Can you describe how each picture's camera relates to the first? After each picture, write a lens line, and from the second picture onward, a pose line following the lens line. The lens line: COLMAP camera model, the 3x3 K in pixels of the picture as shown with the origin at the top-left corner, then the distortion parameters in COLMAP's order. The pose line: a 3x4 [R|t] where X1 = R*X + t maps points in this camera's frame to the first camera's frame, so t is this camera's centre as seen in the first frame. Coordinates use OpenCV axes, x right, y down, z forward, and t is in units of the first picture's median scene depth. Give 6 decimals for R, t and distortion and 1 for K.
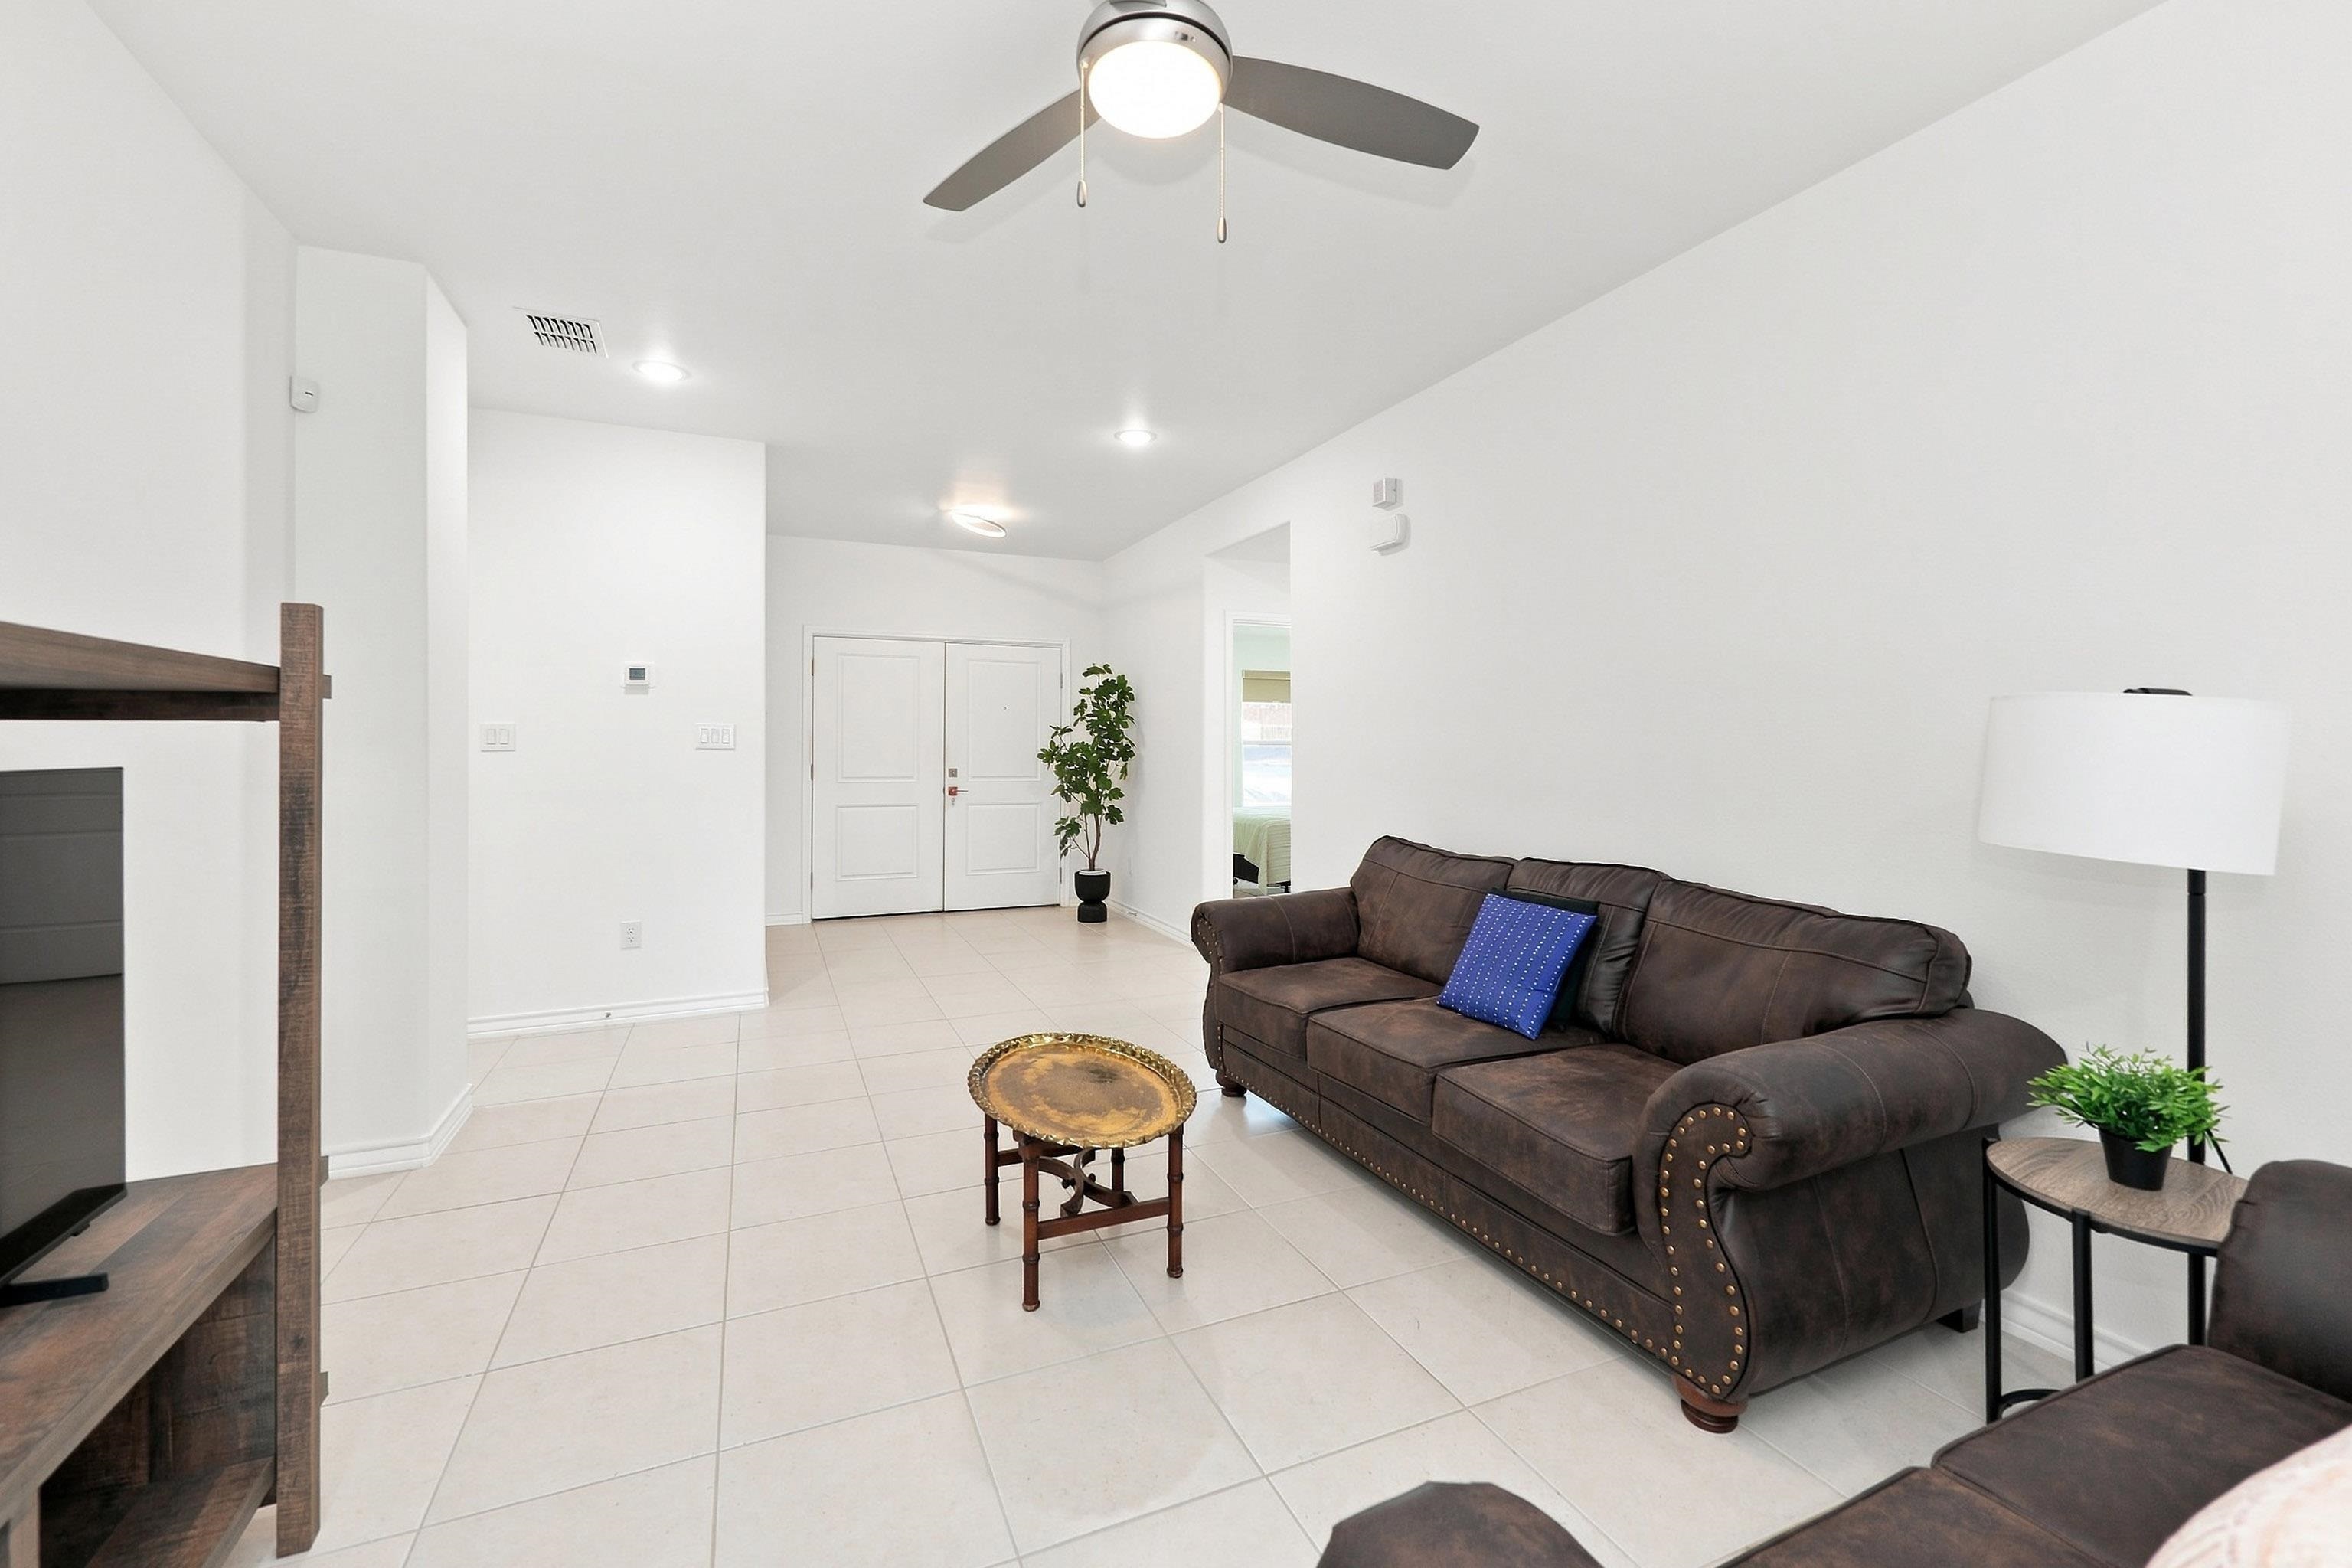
lens RADIAL K [[968.4, 0, 1168.6], [0, 968.4, 761.7], [0, 0, 1]] dist [0.001048, -0.000712]
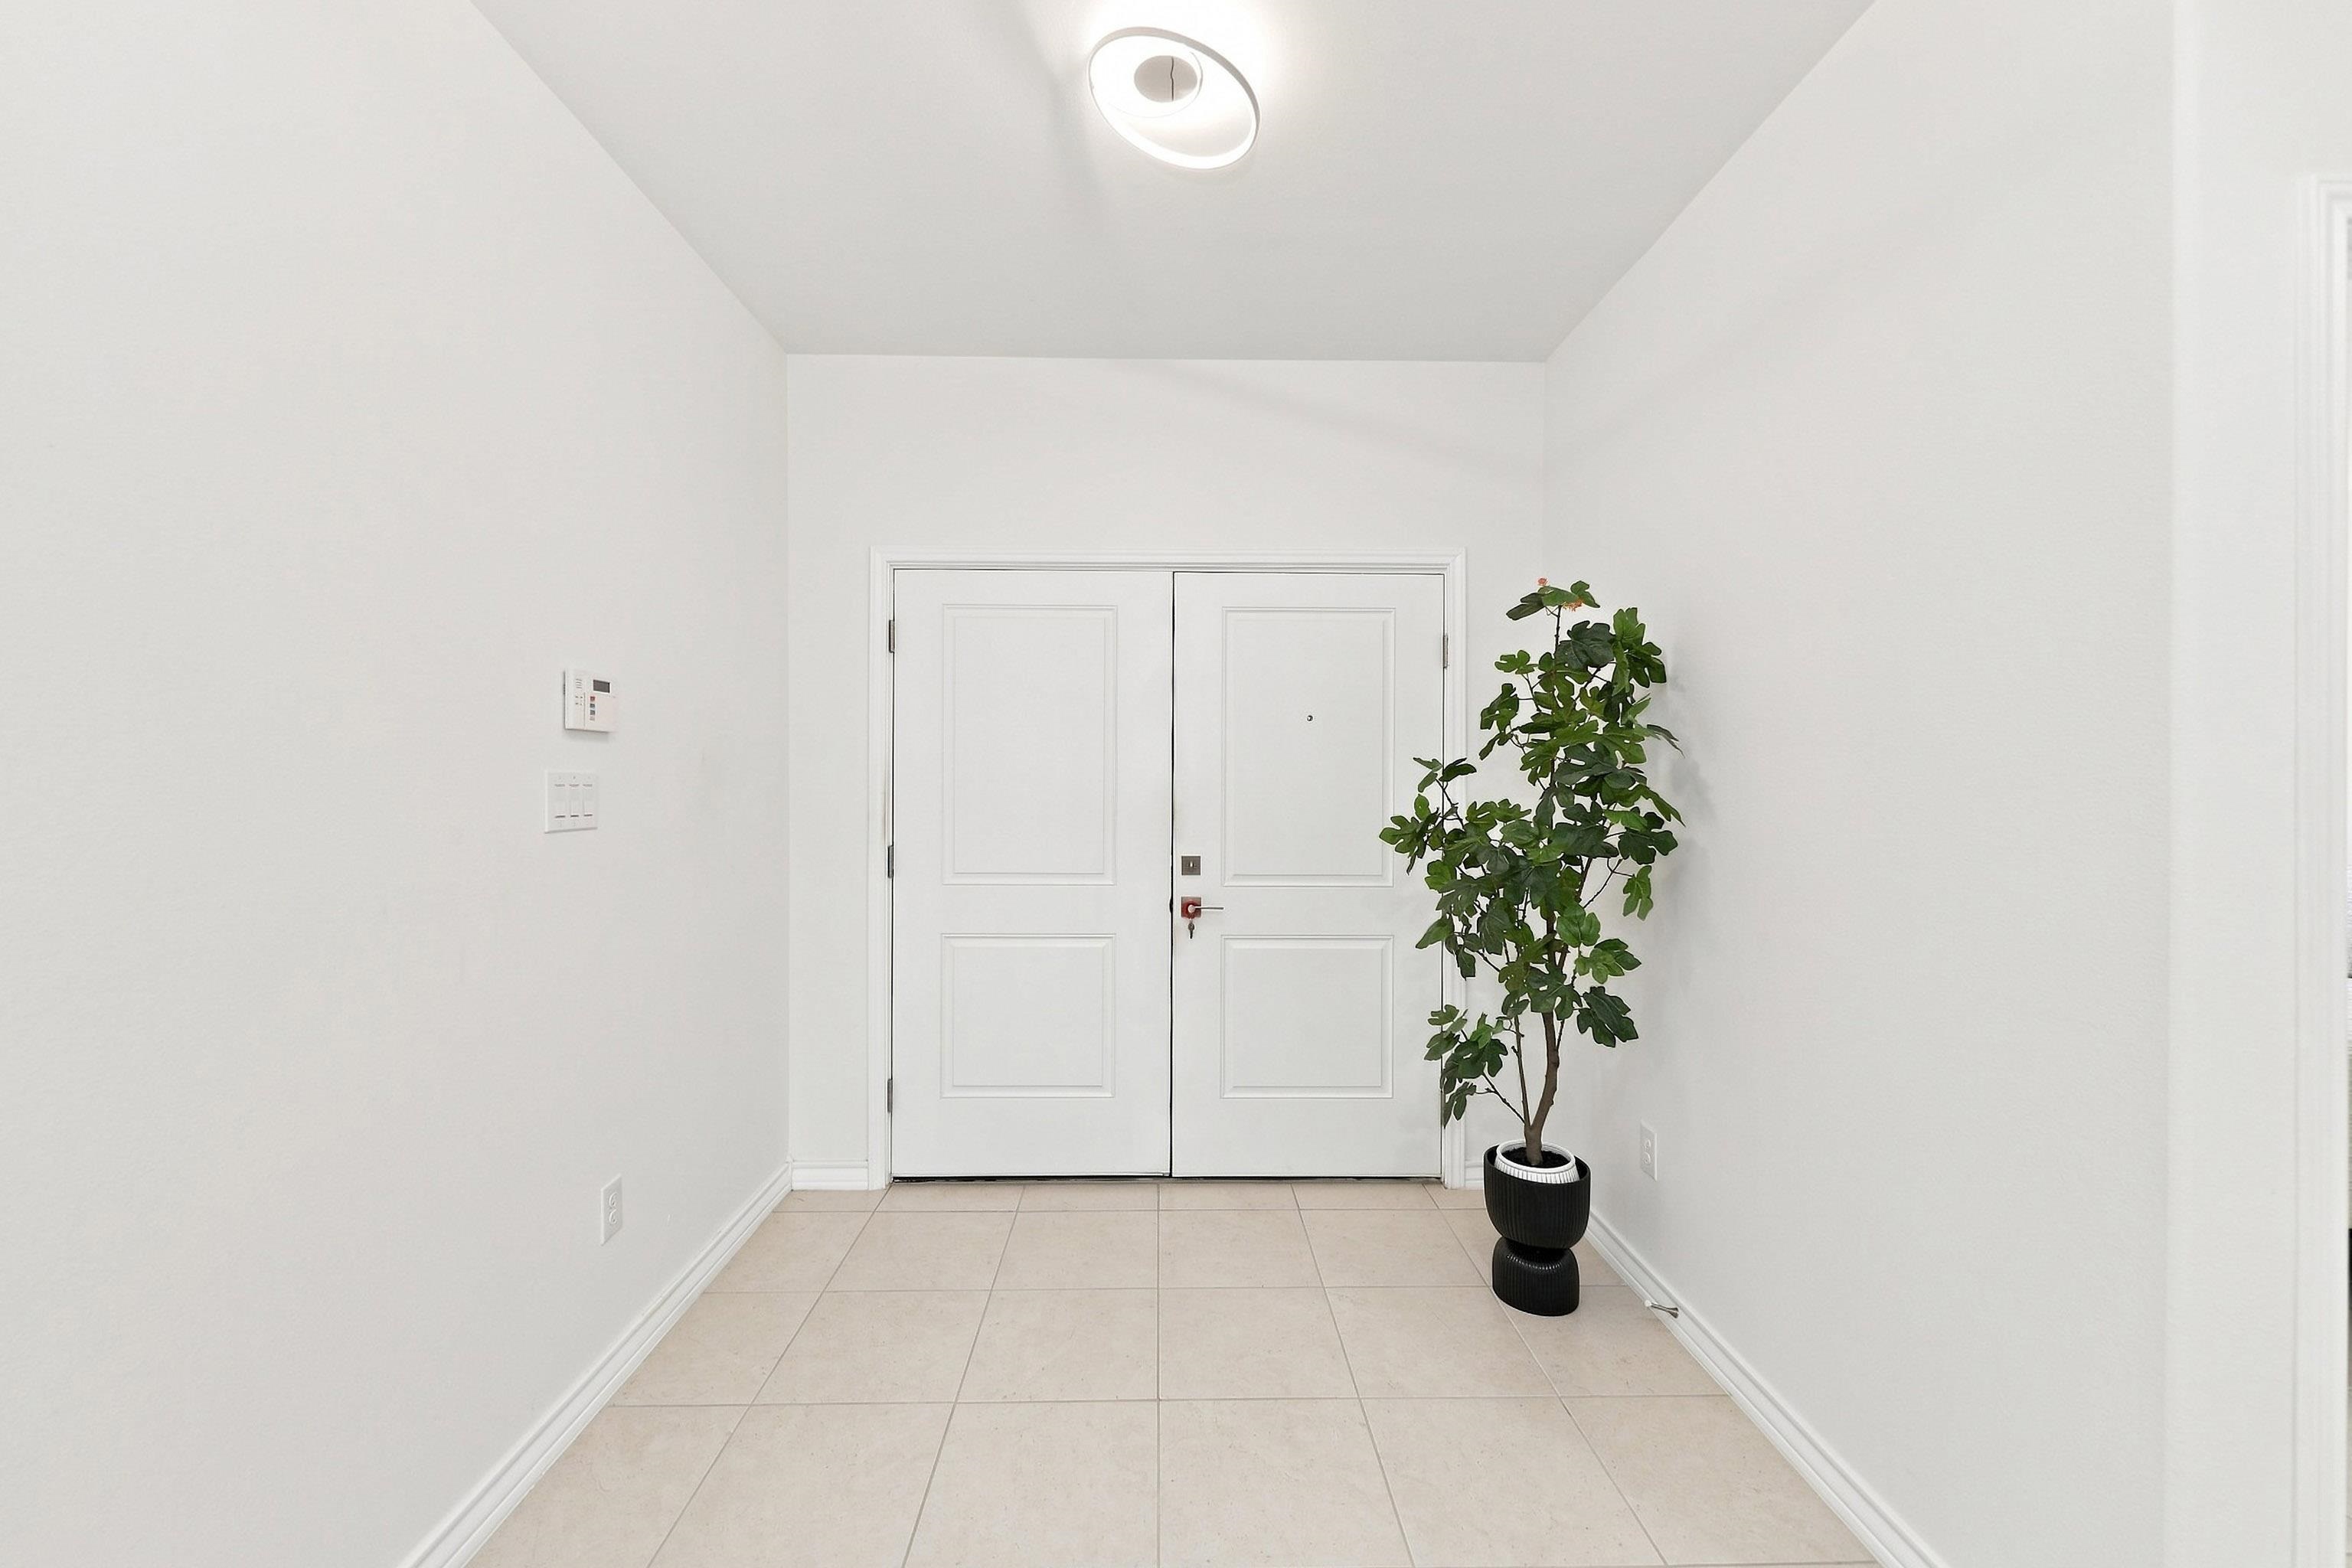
lens RADIAL K [[968.4, 0, 1159.3], [0, 968.4, 778.3], [0, 0, 1]] dist [0.001048, -0.000712]
pose [[0.923429, 0.000212, -0.383770, -0.070150], [-0.005223, 0.999914, -0.012014, -0.024345], [0.383734, 0.013099, 0.923351, 0.618580]]
